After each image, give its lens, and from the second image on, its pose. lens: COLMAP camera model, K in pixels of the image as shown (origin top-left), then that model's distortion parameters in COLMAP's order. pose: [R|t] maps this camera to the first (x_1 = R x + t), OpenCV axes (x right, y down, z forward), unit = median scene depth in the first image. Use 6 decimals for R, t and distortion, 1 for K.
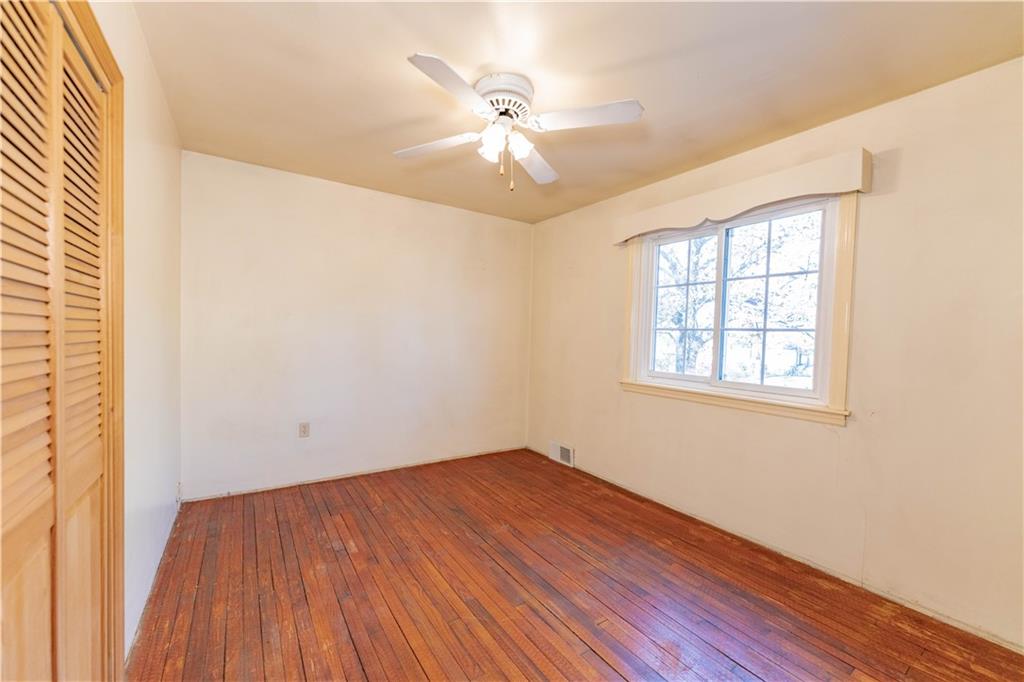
lens RADIAL K [[407.3, 0, 511.8], [0, 407.3, 347.2], [0, 0, 1]] dist [0.001464, -0.000078]
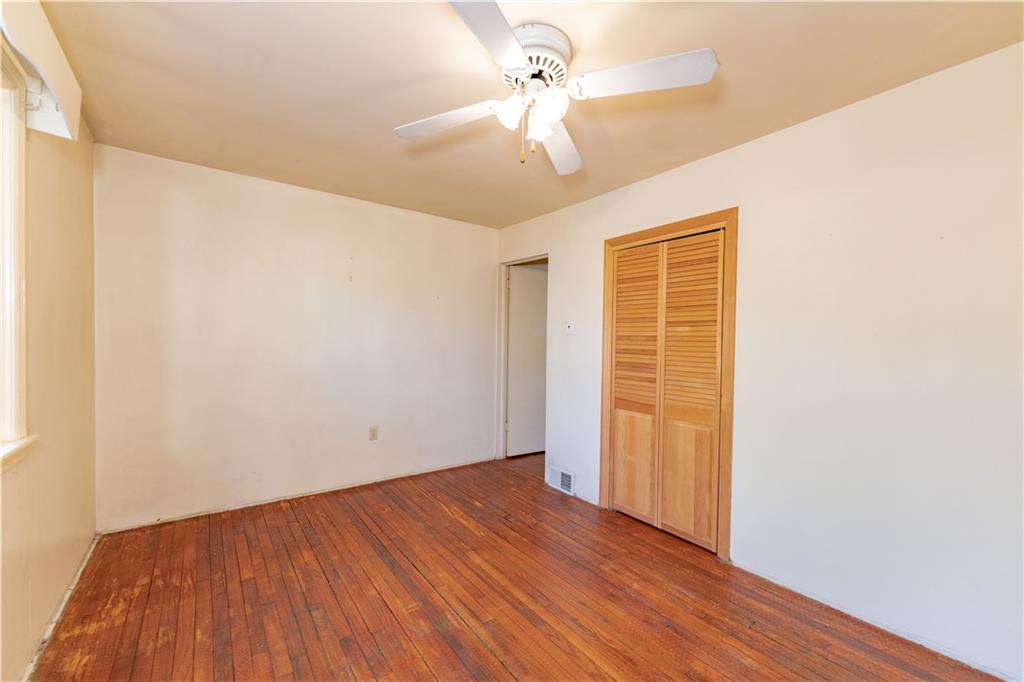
lens RADIAL K [[407.3, 0, 511.8], [0, 407.3, 347.2], [0, 0, 1]] dist [0.001464, -0.000078]
pose [[-0.997805, -0.042737, -0.050589, 0.042386], [-0.044948, 0.998046, 0.043404, -0.071228], [0.048635, 0.045583, -0.997776, 1.962088]]
